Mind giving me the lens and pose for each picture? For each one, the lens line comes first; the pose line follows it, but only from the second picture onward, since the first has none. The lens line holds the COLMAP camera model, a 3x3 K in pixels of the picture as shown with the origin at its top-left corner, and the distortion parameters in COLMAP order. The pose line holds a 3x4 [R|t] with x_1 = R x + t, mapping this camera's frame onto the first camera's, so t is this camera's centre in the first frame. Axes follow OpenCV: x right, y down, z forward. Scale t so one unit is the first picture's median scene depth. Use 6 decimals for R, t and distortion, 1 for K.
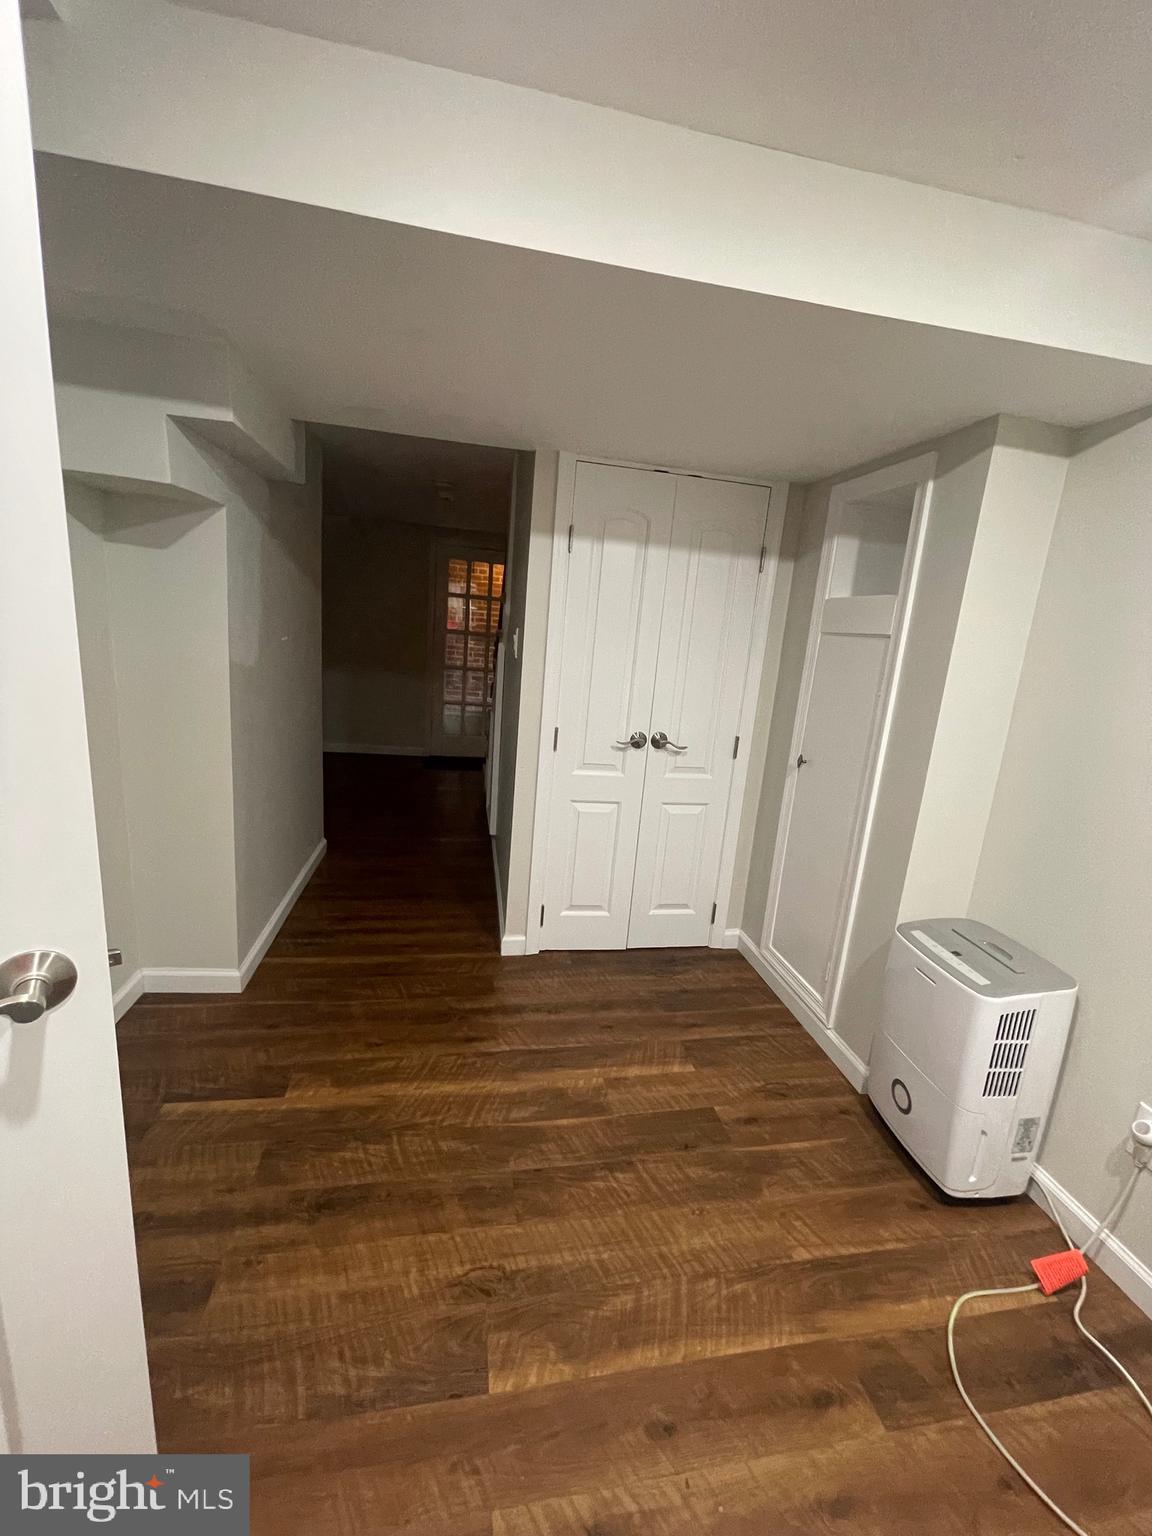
lens RADIAL K [[620.1, 0, 576.8], [0, 620.1, 758.9], [0, 0, 1]] dist [-0.003704, 0.000613]
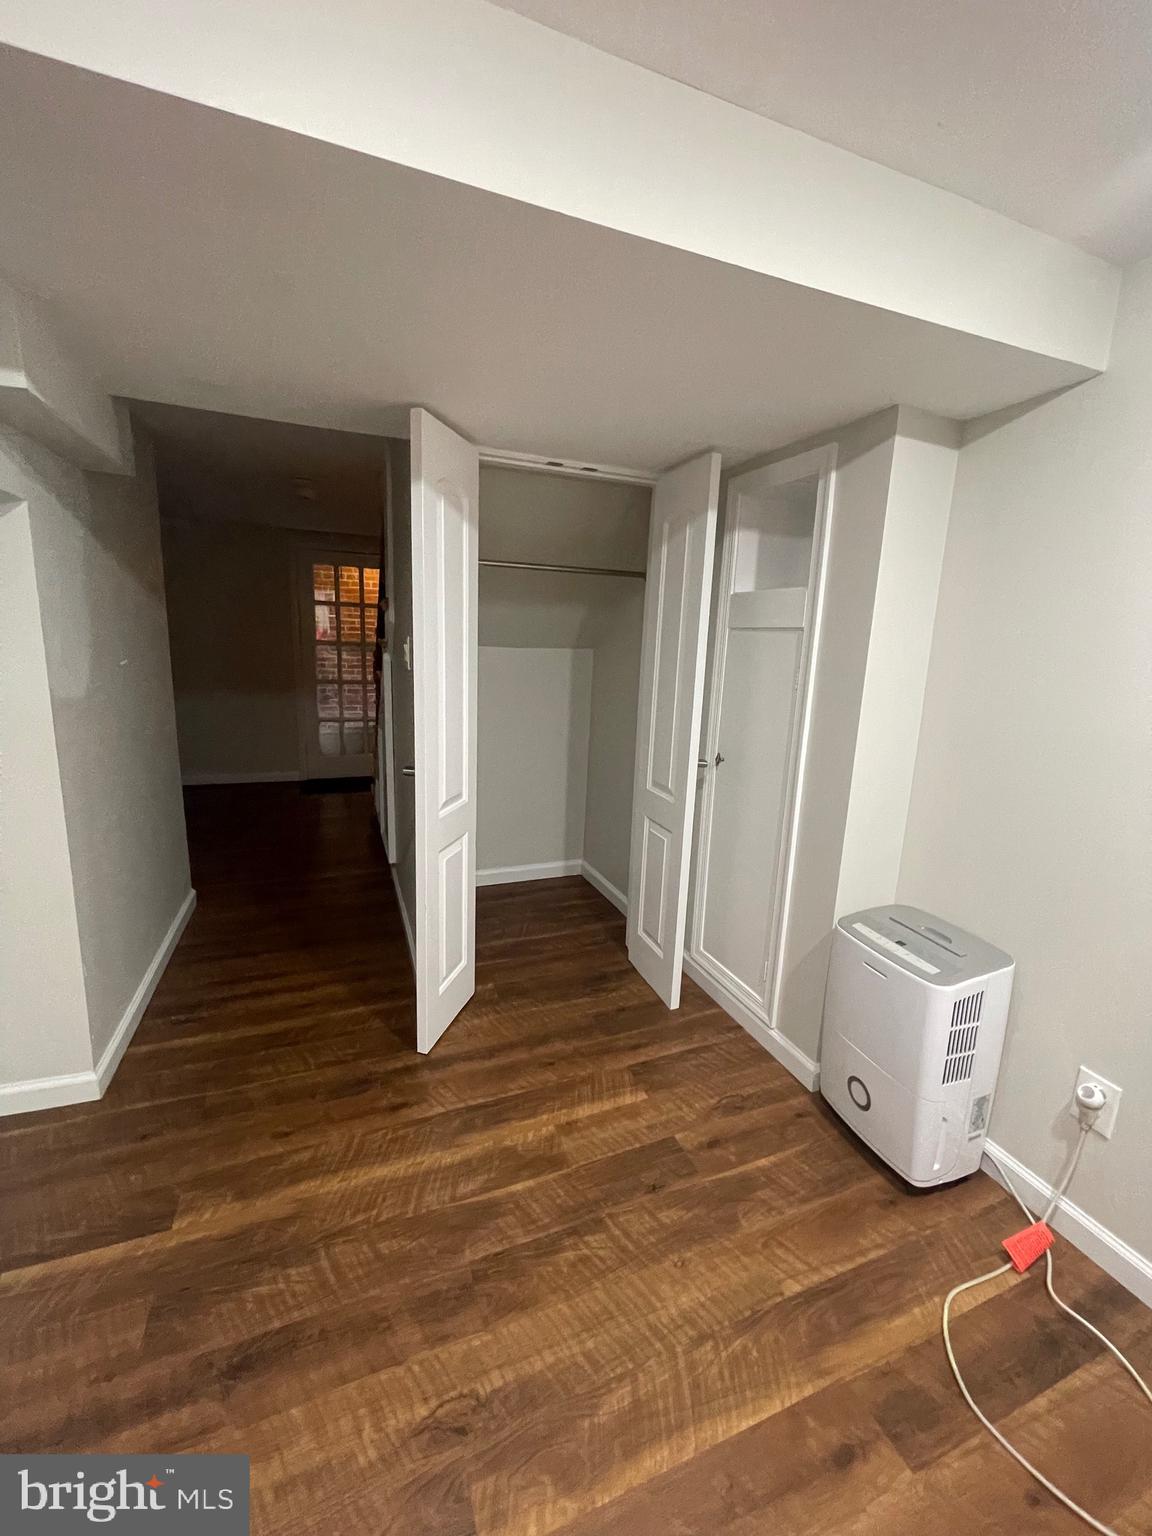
lens RADIAL K [[620.1, 0, 576.8], [0, 620.1, 758.9], [0, 0, 1]] dist [-0.003704, 0.000613]
pose [[0.979457, -0.080392, 0.184936, -0.059505], [0.080922, 0.996709, 0.004695, -0.029002], [-0.184705, 0.010367, 0.982739, 0.112096]]
